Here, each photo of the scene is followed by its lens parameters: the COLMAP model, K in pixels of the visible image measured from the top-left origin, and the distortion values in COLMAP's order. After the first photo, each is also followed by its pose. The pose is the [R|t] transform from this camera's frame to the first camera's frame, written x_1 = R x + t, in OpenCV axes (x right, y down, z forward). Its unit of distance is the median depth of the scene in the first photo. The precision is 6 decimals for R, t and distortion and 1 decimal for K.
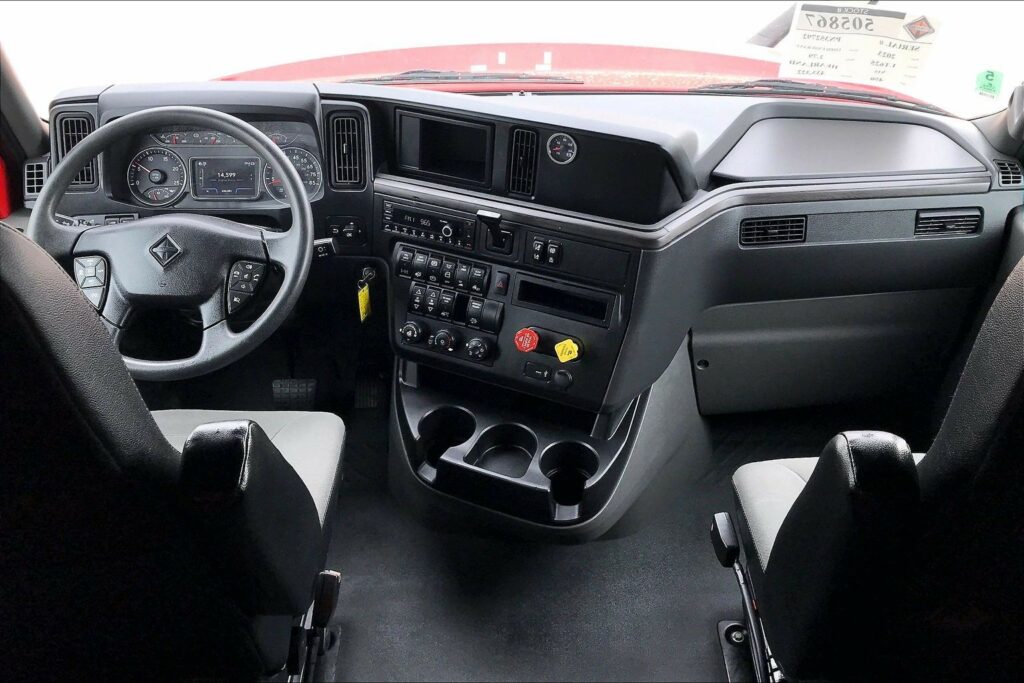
lens RADIAL K [[969.1, 0, 517.5], [0, 969.1, 310.9], [0, 0, 1]] dist [-0.002145, 0.000000]
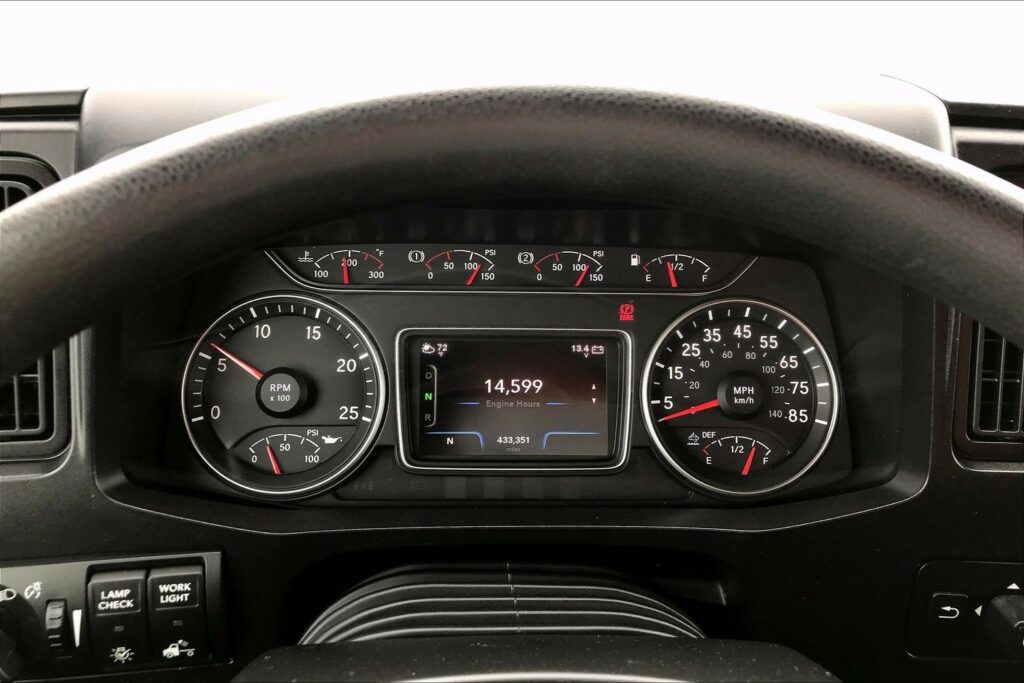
lens RADIAL K [[820.6, 0, 497.6], [0, 820.6, 327.1], [0, 0, 1]] dist [0.052020, -0.072793]
pose [[0.999910, 0.010461, 0.008371, -0.327077], [-0.009552, 0.994729, -0.102091, -0.141065], [-0.009395, 0.102002, 0.994740, 0.791606]]
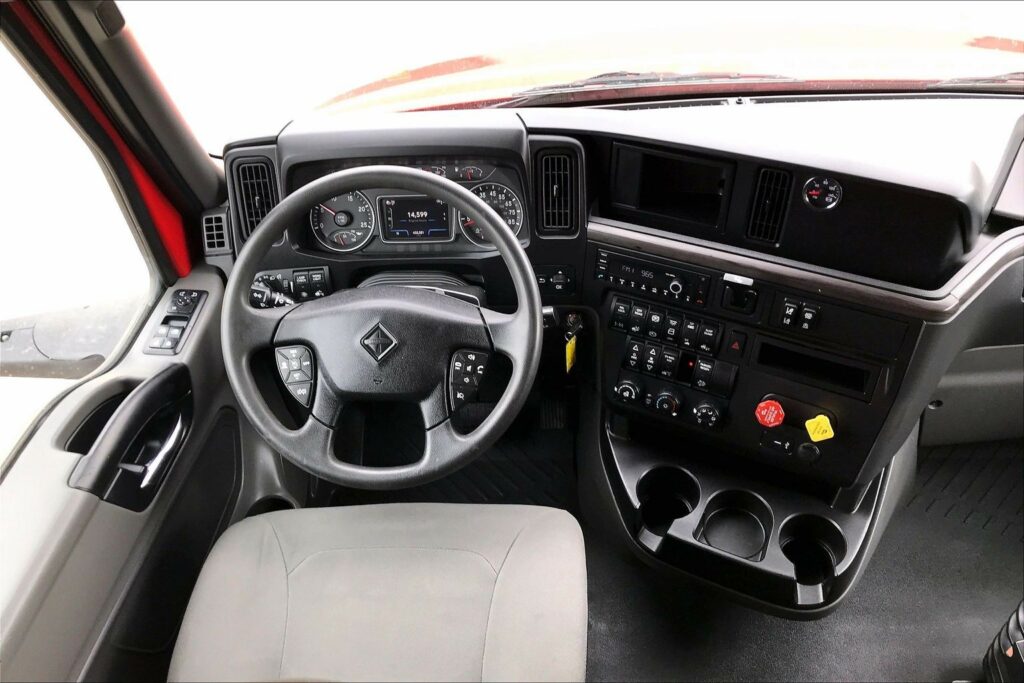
lens RADIAL K [[820.6, 0, 523.2], [0, 820.6, 350.6], [0, 0, 1]] dist [0.052020, -0.072793]
pose [[0.997261, -0.006821, -0.073652, -0.154821], [0.019969, 0.983591, 0.179303, -0.160813], [0.071220, -0.180283, 0.981033, 0.243491]]
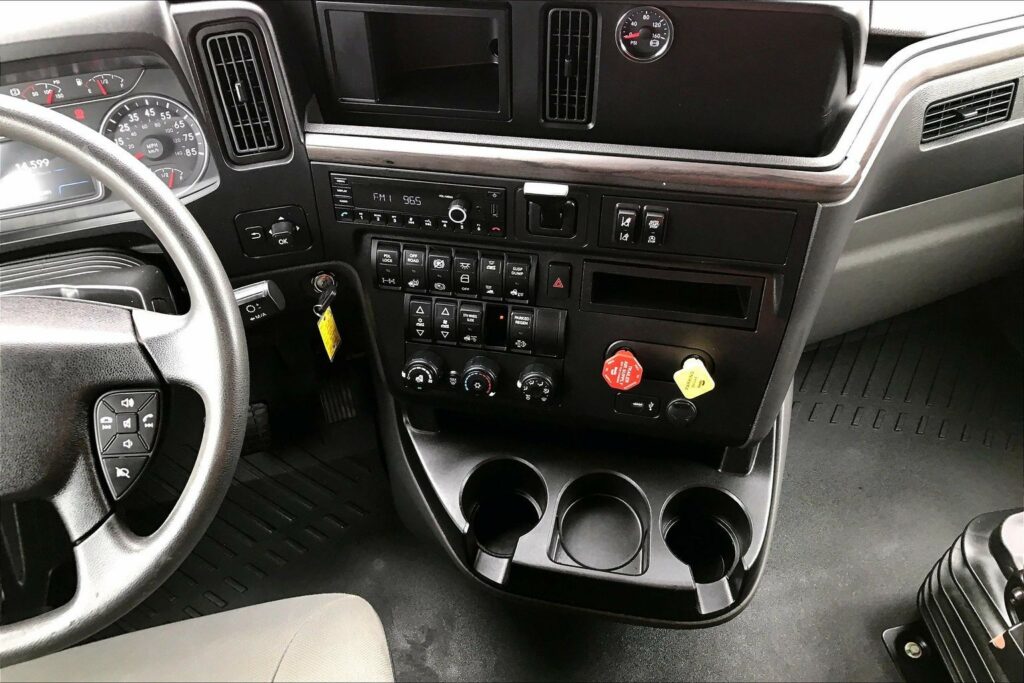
lens RADIAL K [[820.6, 0, 508.7], [0, 820.6, 337.4], [0, 0, 1]] dist [0.052020, -0.072793]
pose [[0.972951, -0.203767, 0.108834, -0.110224], [0.165551, 0.943607, 0.286702, -0.146936], [-0.161117, -0.260930, 0.951818, 0.501075]]
